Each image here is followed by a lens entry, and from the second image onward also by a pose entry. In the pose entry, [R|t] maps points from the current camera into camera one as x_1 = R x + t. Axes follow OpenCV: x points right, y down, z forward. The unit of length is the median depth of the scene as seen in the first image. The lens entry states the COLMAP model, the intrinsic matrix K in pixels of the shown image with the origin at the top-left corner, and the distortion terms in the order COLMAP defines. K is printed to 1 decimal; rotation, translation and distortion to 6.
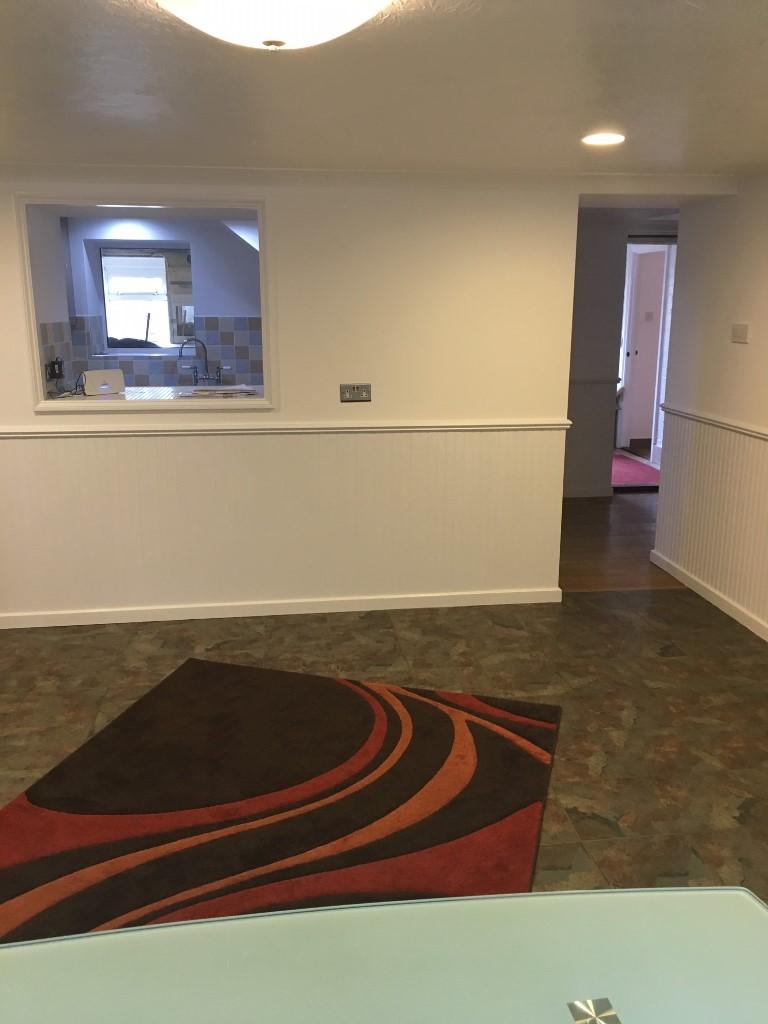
lens RADIAL K [[864.0, 0, 387.0], [0, 864.0, 506.1], [0, 0, 1]] dist [0.091255, -0.116950]
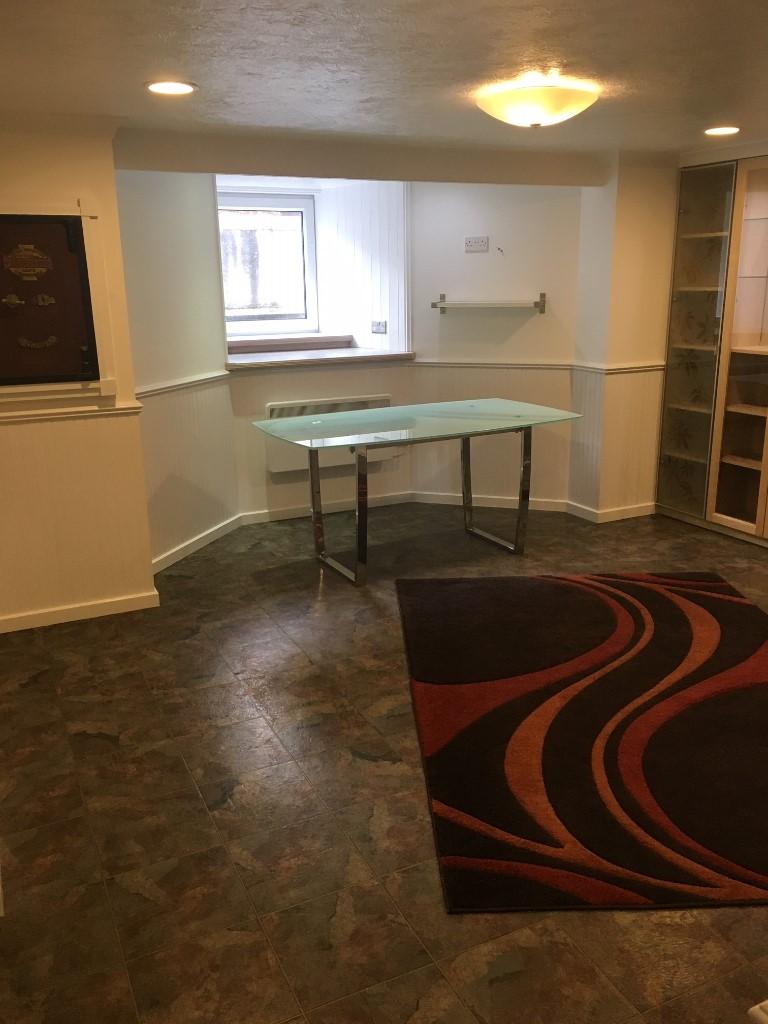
lens RADIAL K [[864.0, 0, 387.0], [0, 864.0, 506.1], [0, 0, 1]] dist [0.091255, -0.116950]
pose [[-0.949967, 0.094755, -0.297631, 0.383288], [-0.056693, 0.884742, 0.462620, -0.296957], [0.307162, 0.456347, -0.835104, 1.320553]]
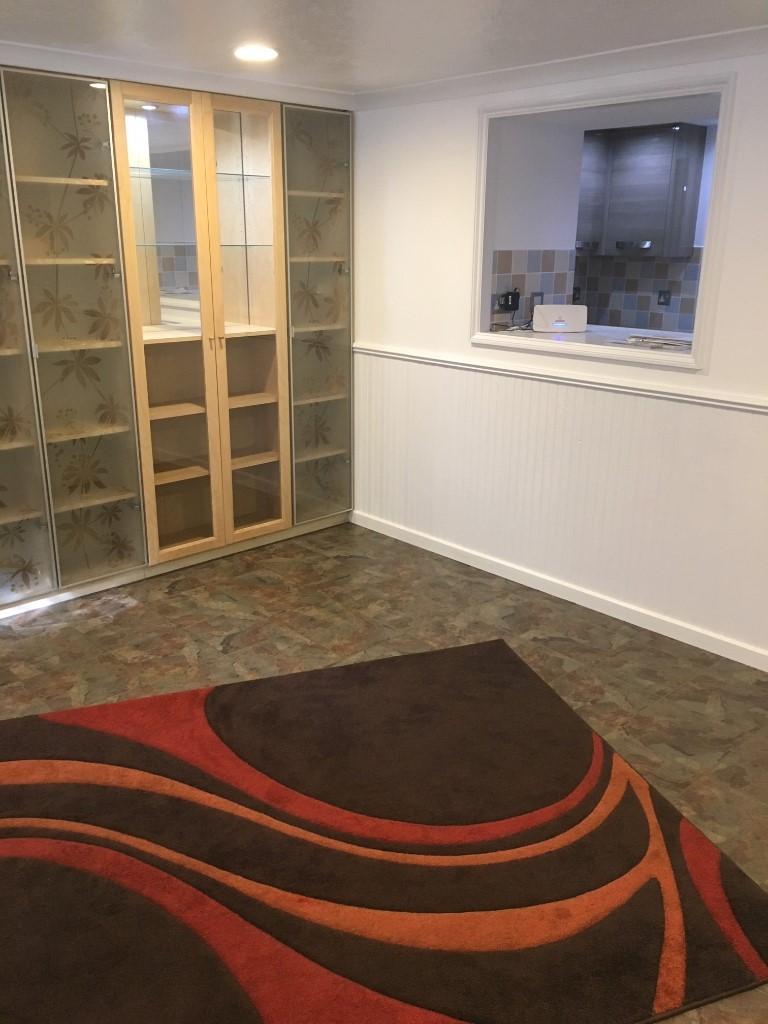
lens RADIAL K [[864.0, 0, 387.0], [0, 864.0, 506.1], [0, 0, 1]] dist [0.091255, -0.116950]
pose [[0.581455, 0.245938, -0.775516, 0.383601], [-0.193872, 0.967641, 0.161507, -0.080438], [0.790141, 0.056442, 0.610320, 0.399940]]
